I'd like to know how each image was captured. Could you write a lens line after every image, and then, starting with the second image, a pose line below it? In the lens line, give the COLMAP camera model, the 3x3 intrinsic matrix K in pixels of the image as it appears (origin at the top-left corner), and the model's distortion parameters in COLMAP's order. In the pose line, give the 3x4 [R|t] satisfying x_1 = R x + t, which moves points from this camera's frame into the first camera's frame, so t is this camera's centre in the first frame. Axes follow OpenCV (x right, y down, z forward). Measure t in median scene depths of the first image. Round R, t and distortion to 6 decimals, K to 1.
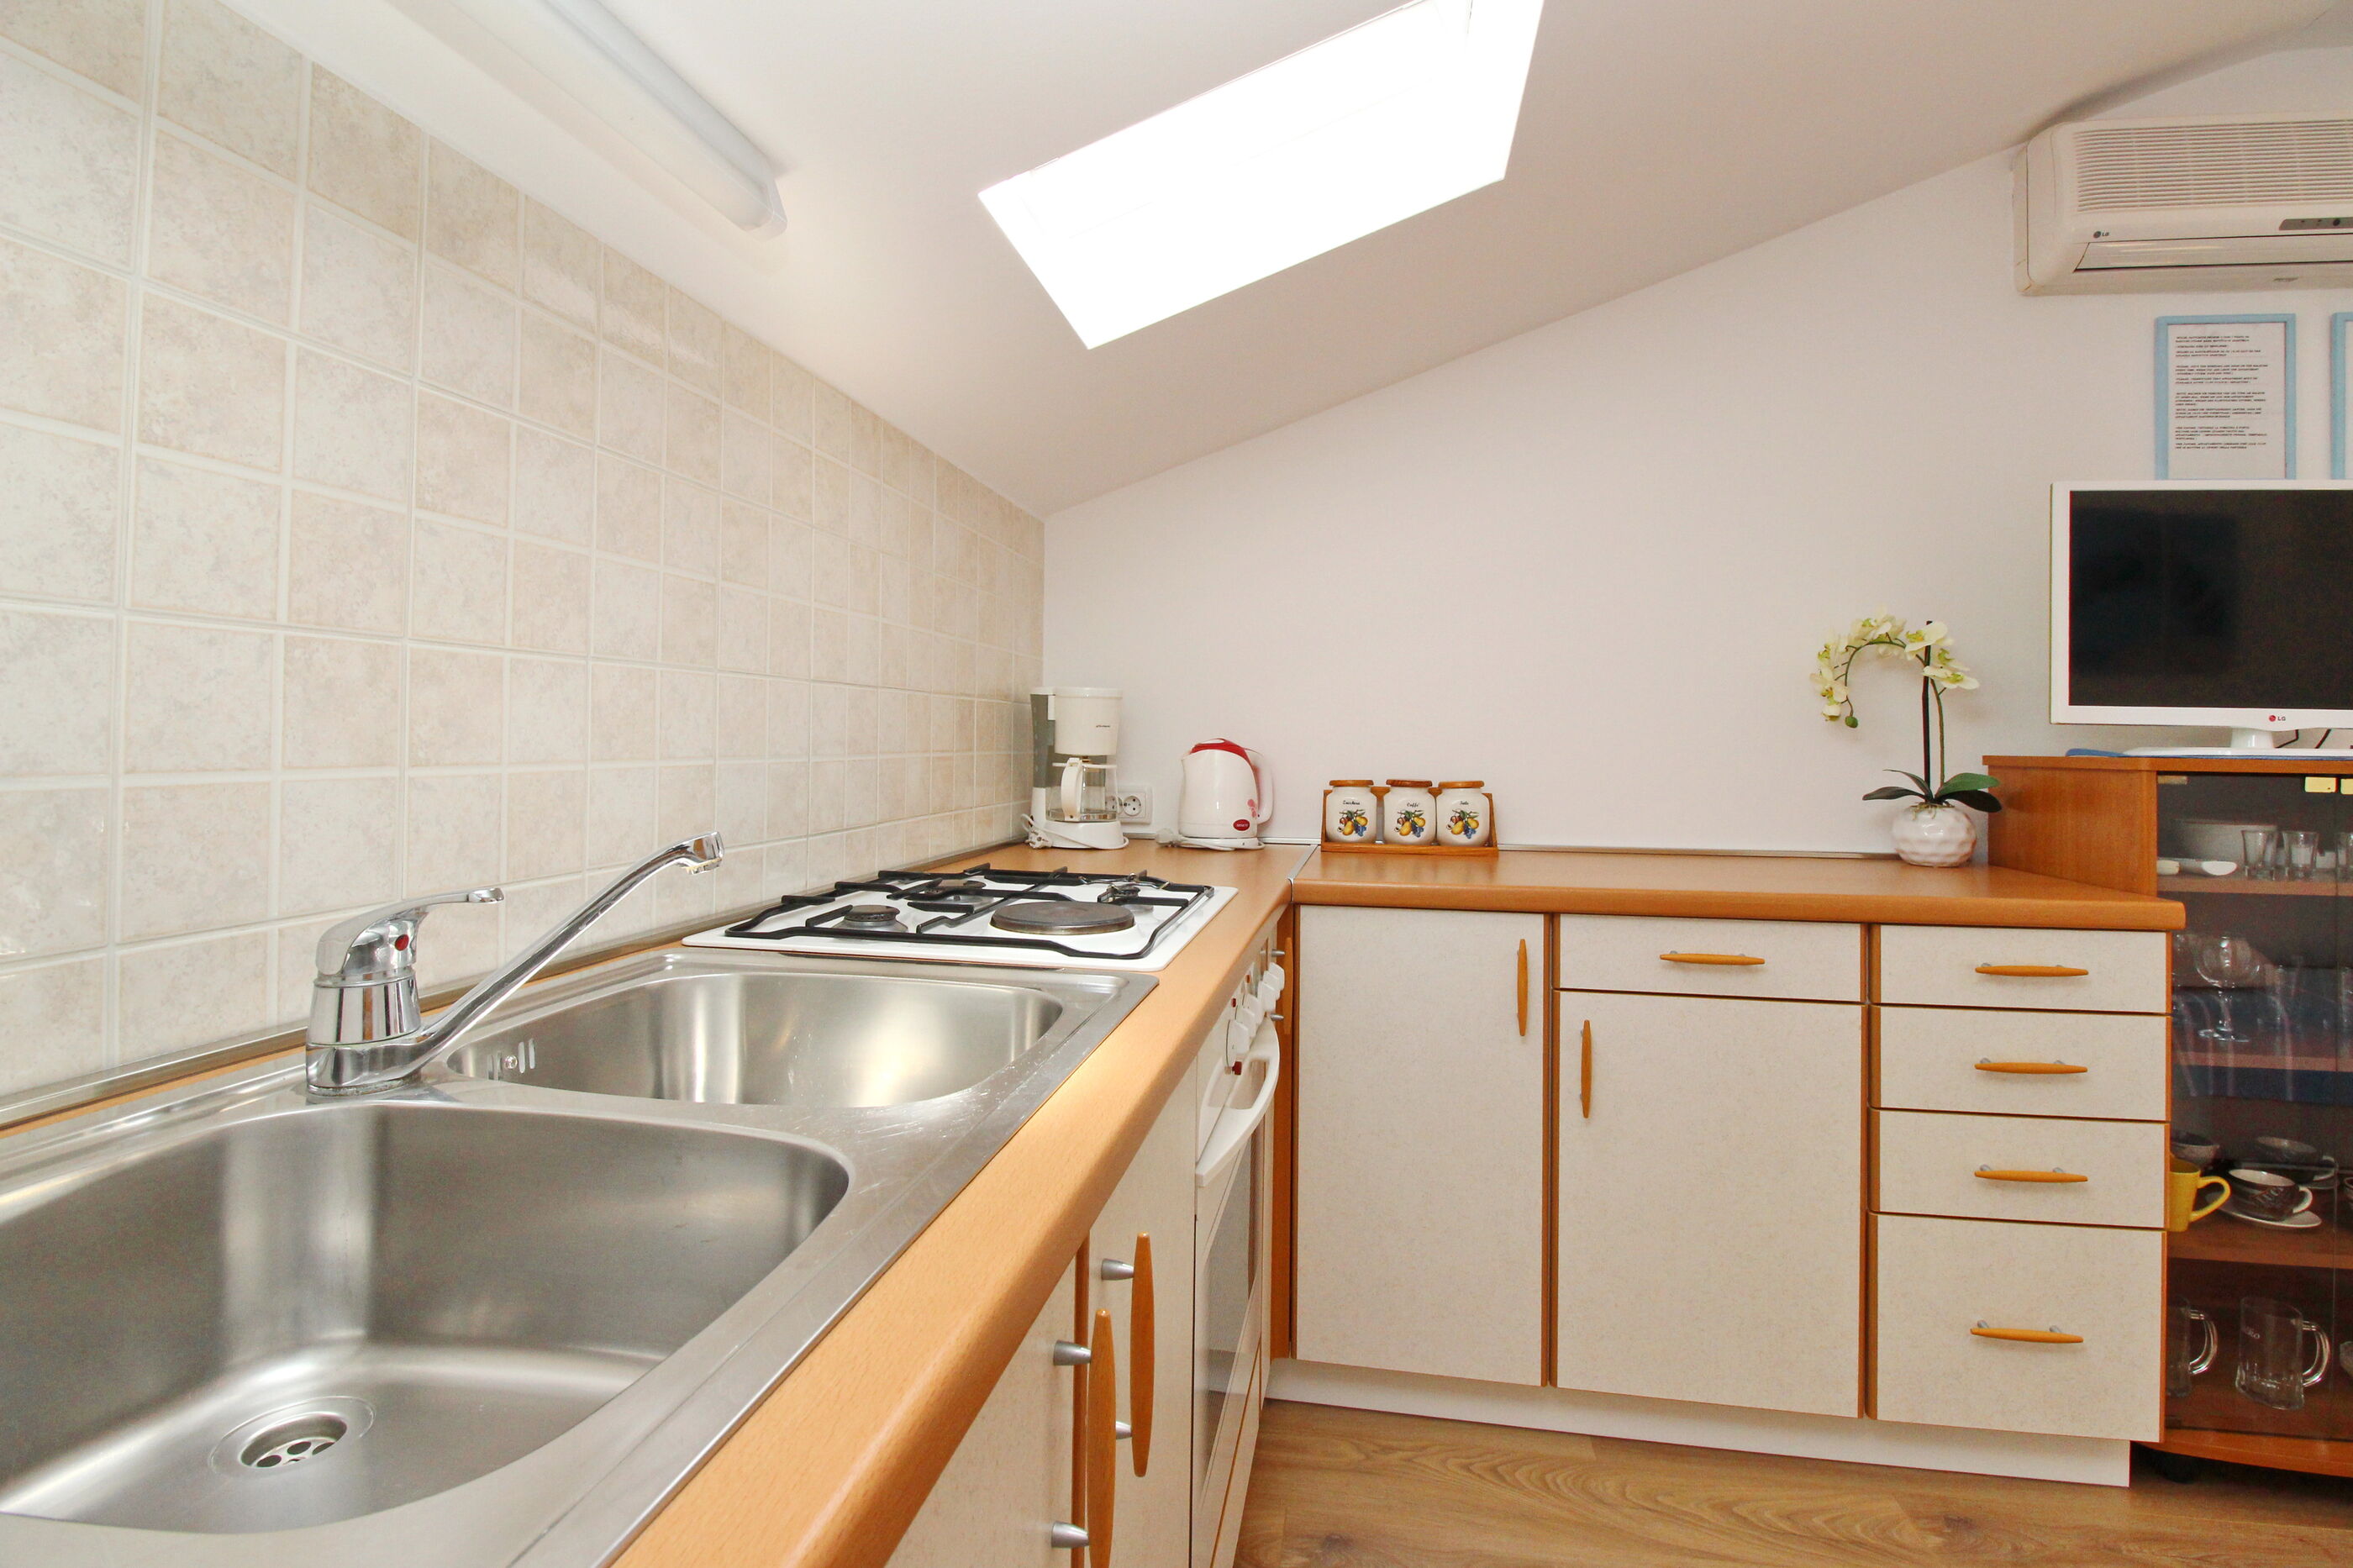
lens RADIAL K [[1075.3, 0, 1182.3], [0, 1075.3, 722.5], [0, 0, 1]] dist [-0.001462, -0.007343]
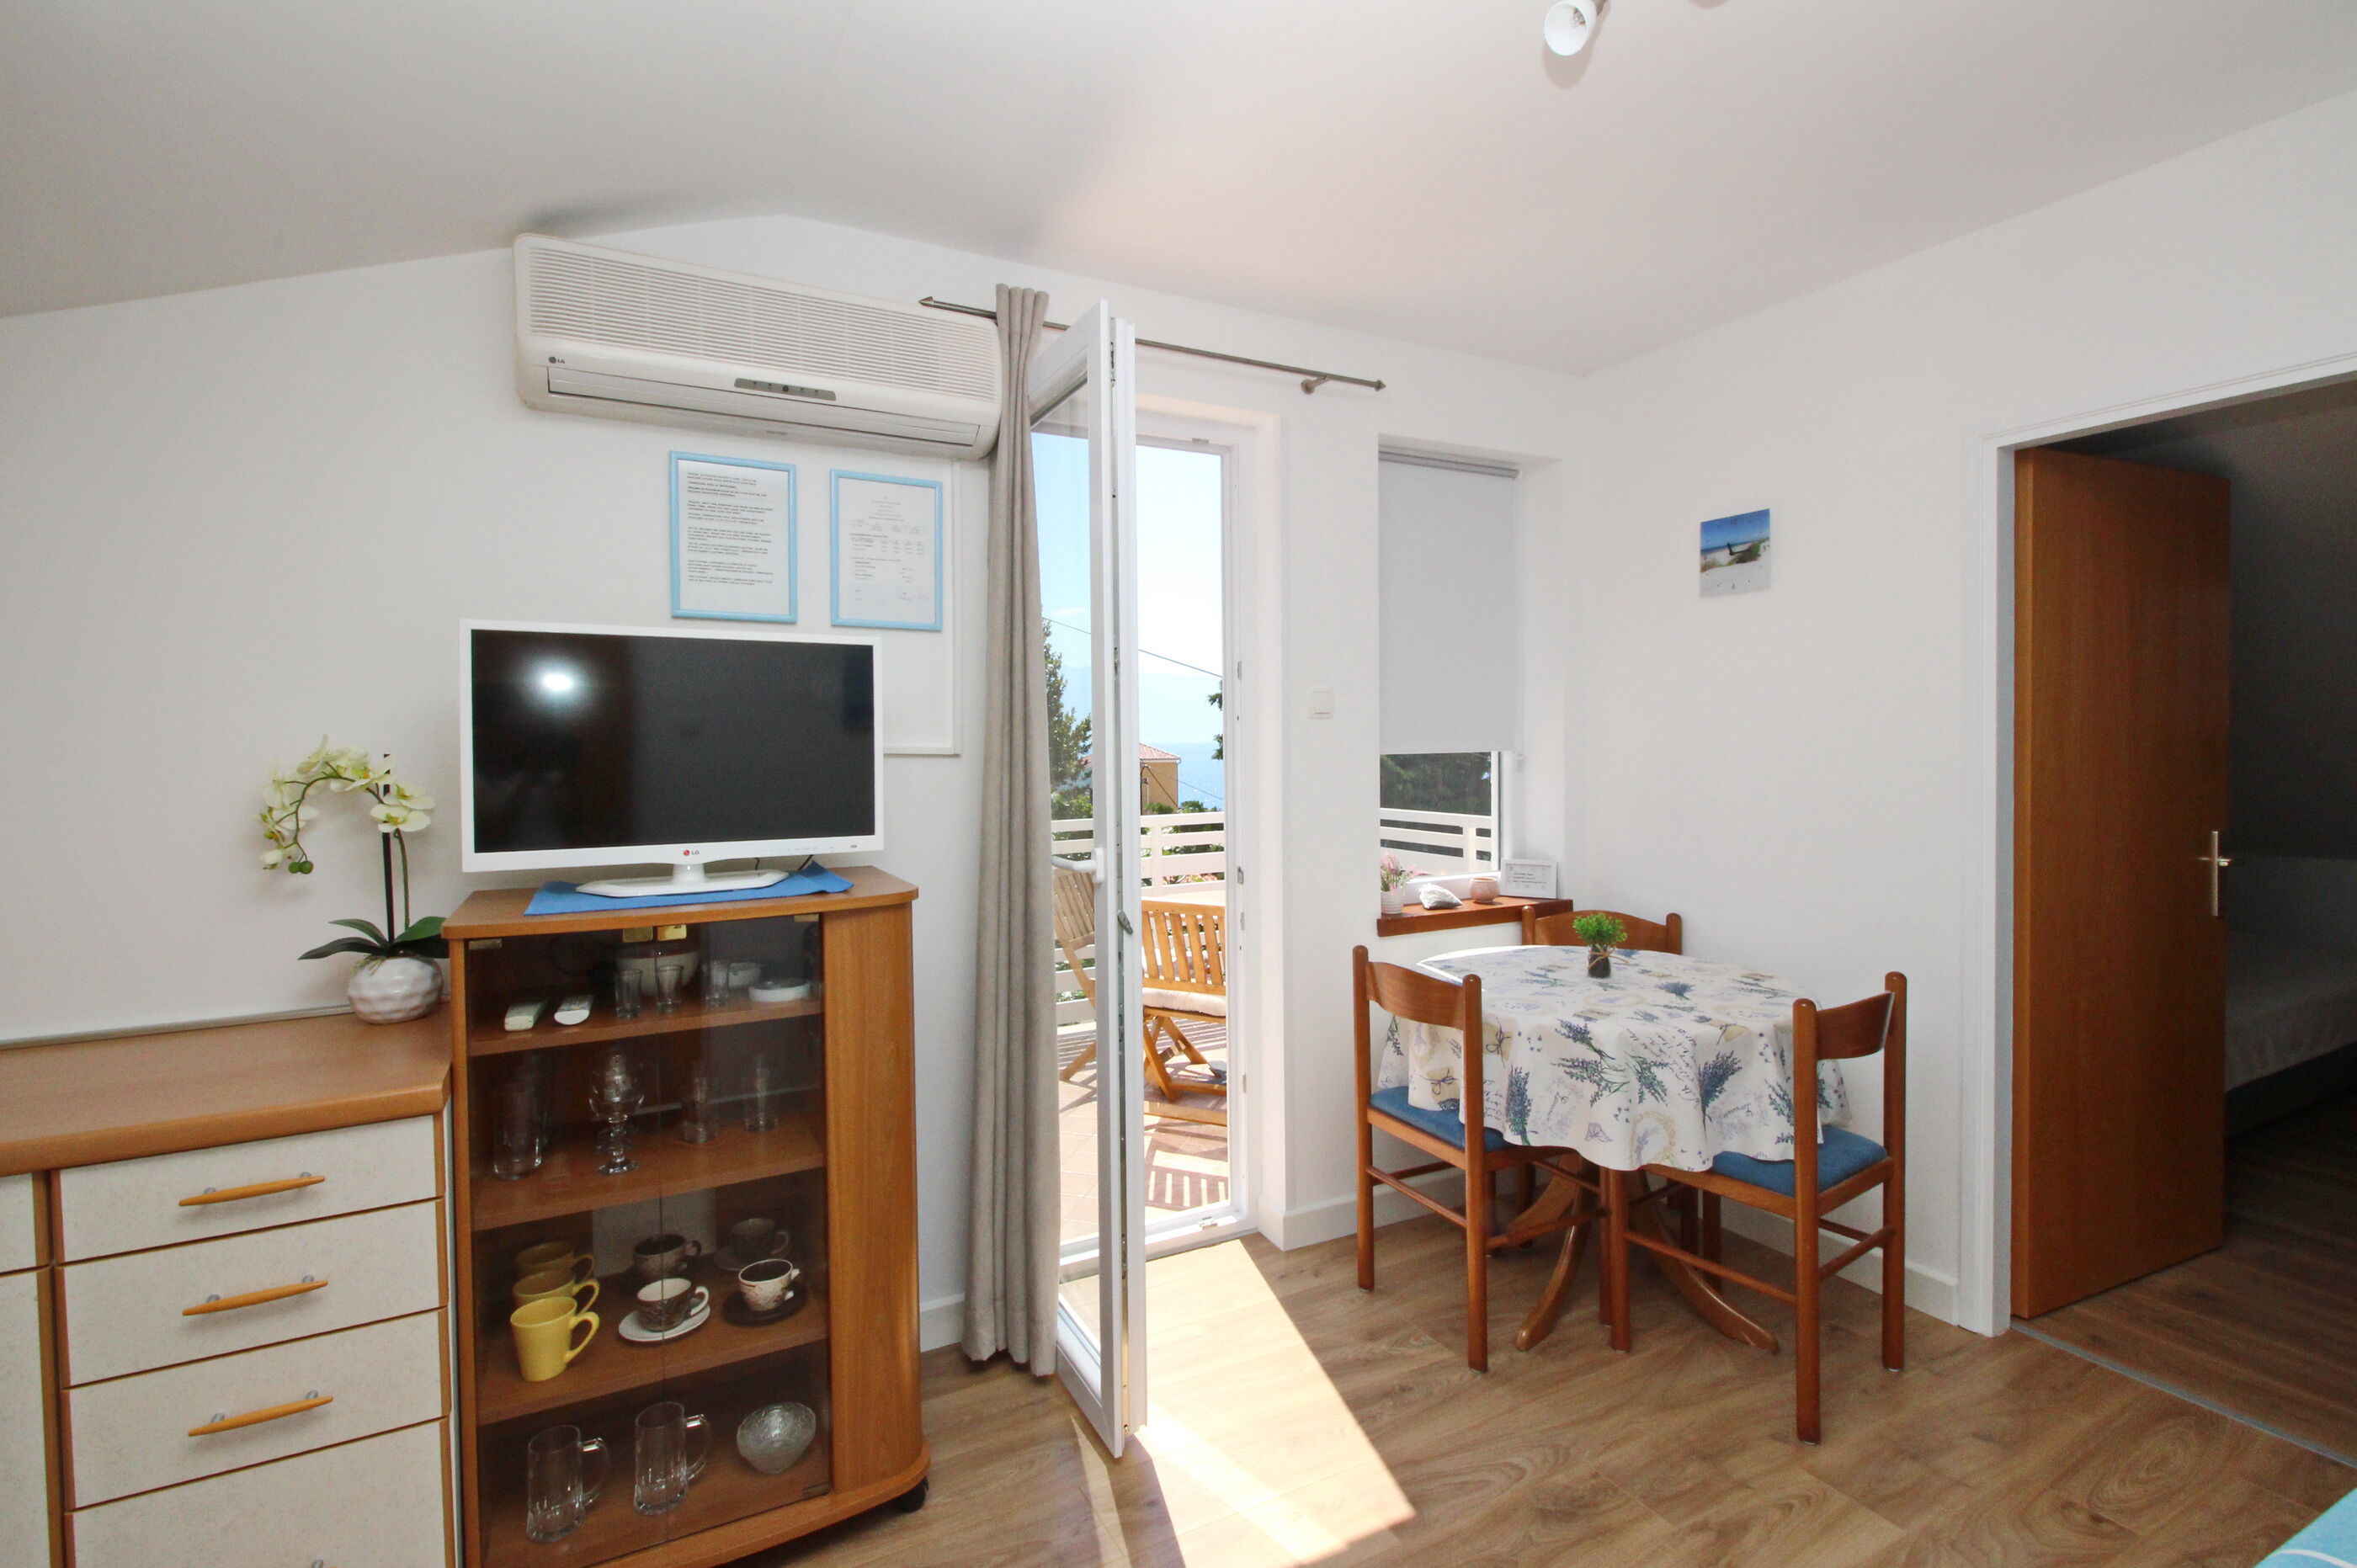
lens RADIAL K [[1062.3, 0, 1185.0], [0, 1062.3, 755.8], [0, 0, 1]] dist [0.000083, -0.000132]
pose [[0.796639, -0.031393, 0.603640, 0.743110], [0.010506, 0.999219, 0.038100, -0.129720], [-0.604364, -0.024010, 0.796346, -0.139133]]
